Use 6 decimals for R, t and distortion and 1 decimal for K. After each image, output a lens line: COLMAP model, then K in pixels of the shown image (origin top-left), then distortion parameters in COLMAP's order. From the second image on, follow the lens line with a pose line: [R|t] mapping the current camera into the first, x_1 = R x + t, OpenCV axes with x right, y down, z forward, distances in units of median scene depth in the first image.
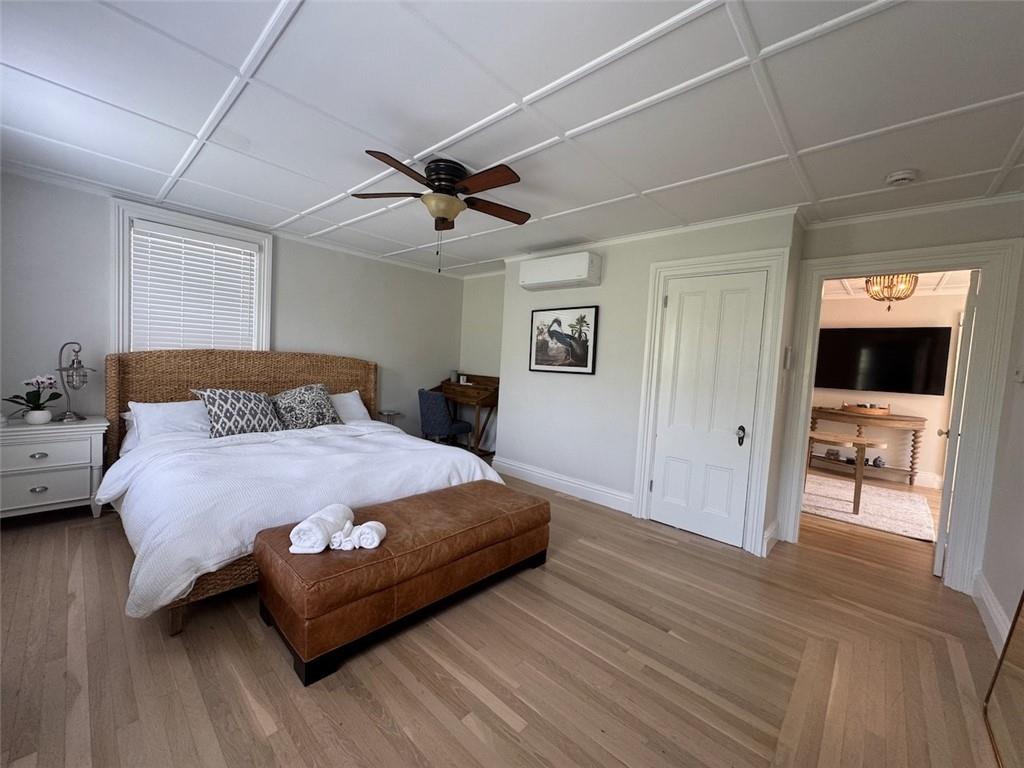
lens RADIAL K [[409.6, 0, 506.4], [0, 409.6, 385.2], [0, 0, 1]] dist [-0.000893, -0.000059]
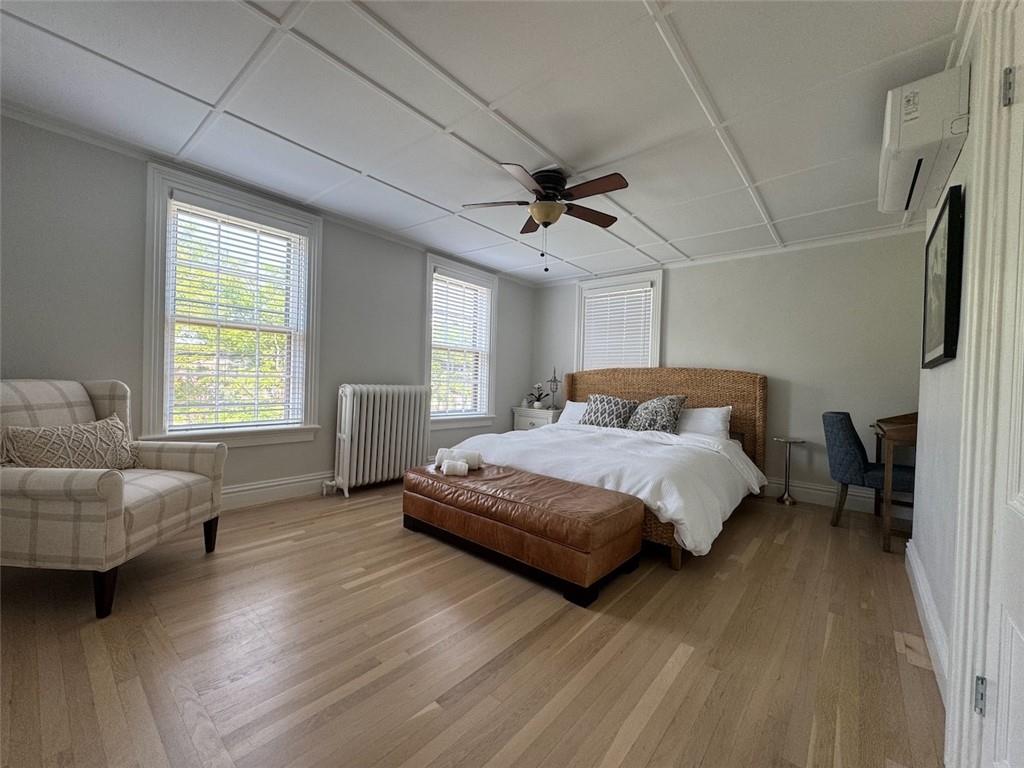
lens RADIAL K [[409.6, 0, 506.4], [0, 409.6, 385.2], [0, 0, 1]] dist [-0.000893, -0.000059]
pose [[0.033387, -0.042401, -0.998543, 0.767773], [-0.088165, 0.995080, -0.045202, 0.078582], [0.995546, 0.089546, 0.029485, 0.741237]]
